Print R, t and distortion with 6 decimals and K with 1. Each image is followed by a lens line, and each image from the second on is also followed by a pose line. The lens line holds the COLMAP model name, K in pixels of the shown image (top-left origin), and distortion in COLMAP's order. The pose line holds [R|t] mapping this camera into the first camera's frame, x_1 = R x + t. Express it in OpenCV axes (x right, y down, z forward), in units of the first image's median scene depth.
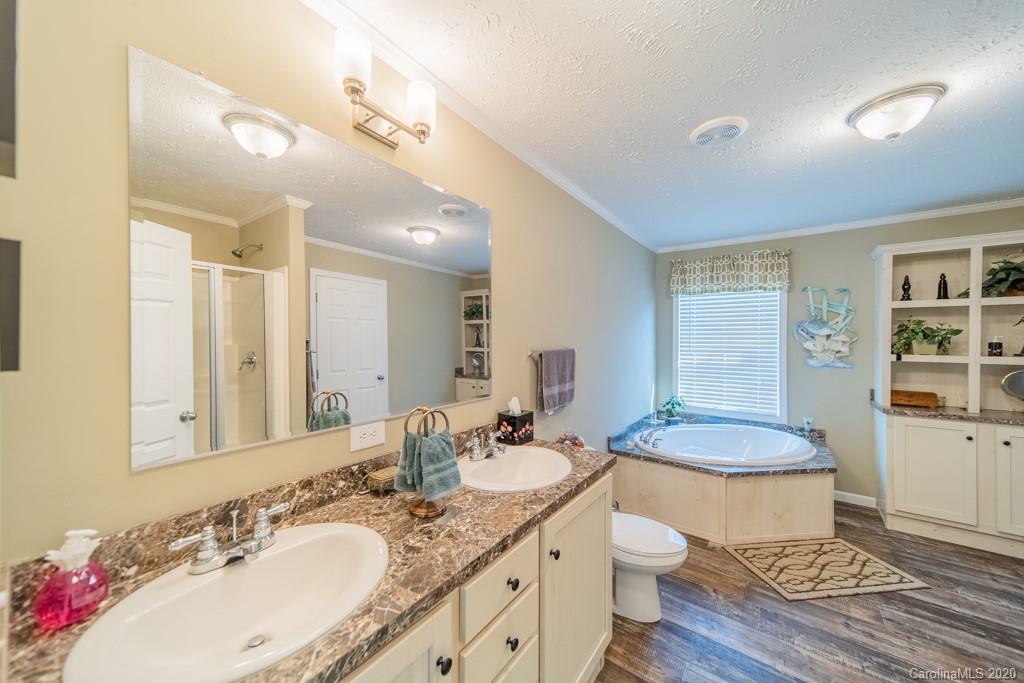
lens RADIAL K [[364.5, 0, 512.9], [0, 364.5, 337.7], [0, 0, 1]] dist [0.010390, 0.000142]
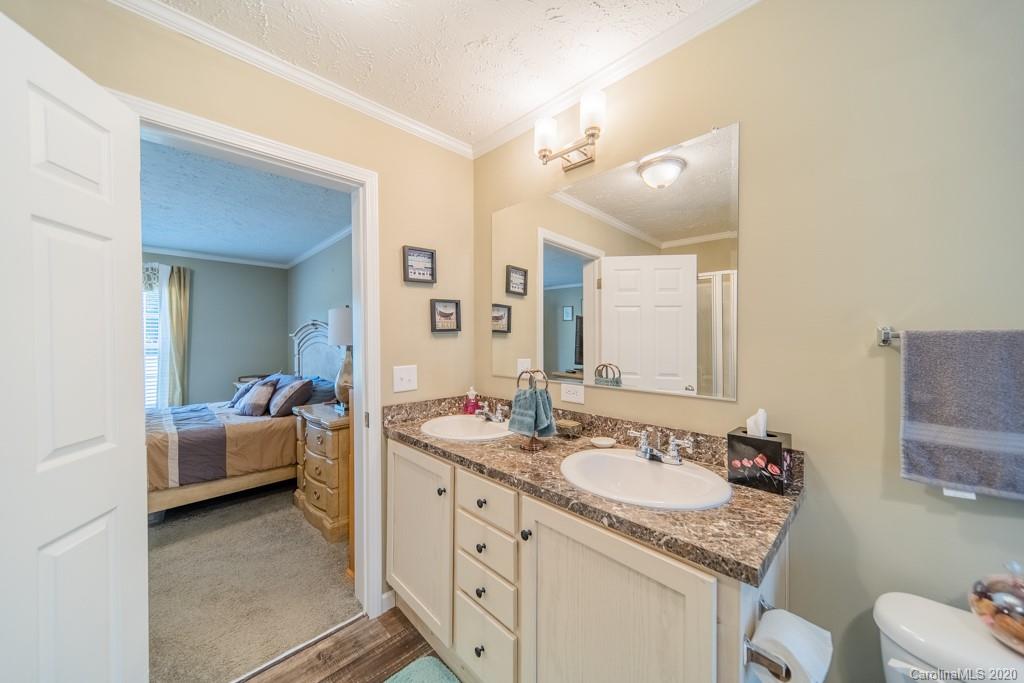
lens RADIAL K [[364.5, 0, 521.9], [0, 364.5, 344.1], [0, 0, 1]] dist [0.010390, 0.000142]
pose [[-0.163212, -0.000179, -0.986591, 1.043758], [-0.004972, 0.999987, 0.000641, 0.095330], [0.986578, 0.005010, -0.163211, 1.133069]]
